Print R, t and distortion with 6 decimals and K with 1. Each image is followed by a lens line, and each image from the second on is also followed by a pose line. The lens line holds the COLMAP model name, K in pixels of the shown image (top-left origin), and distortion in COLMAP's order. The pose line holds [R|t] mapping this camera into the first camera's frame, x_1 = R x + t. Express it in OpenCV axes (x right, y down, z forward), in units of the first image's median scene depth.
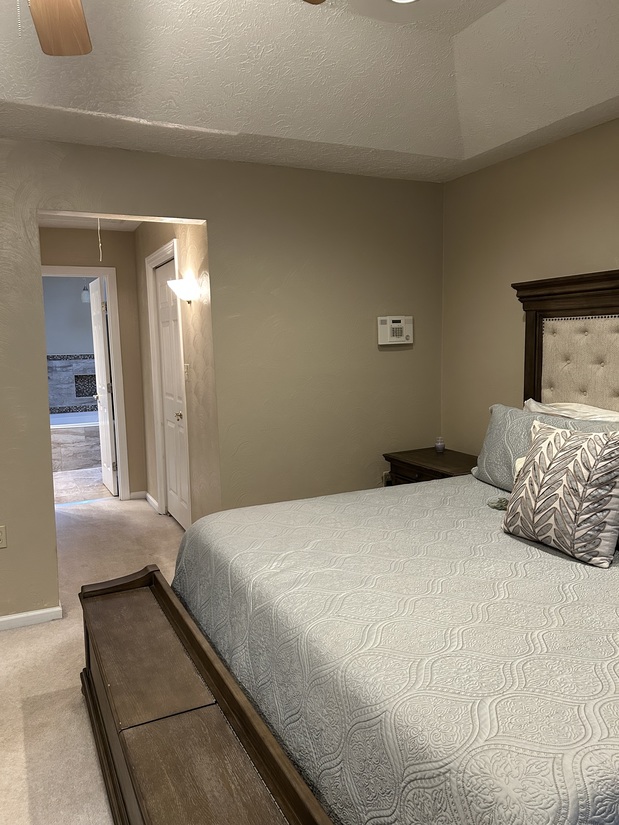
lens RADIAL K [[616.7, 0, 313.0], [0, 616.7, 409.8], [0, 0, 1]] dist [0.016076, -0.037040]
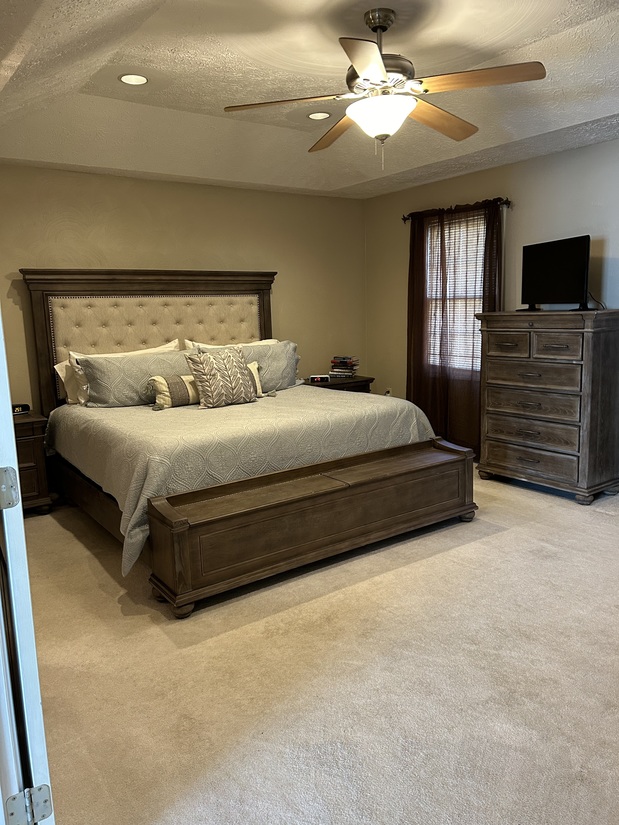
lens RADIAL K [[616.7, 0, 311.9], [0, 616.7, 413.3], [0, 0, 1]] dist [0.016076, -0.037040]
pose [[-0.161208, -0.146473, 0.975990, -1.208591], [0.137493, 0.975948, 0.169177, -0.049806], [-0.977296, 0.161465, -0.137192, 0.713796]]
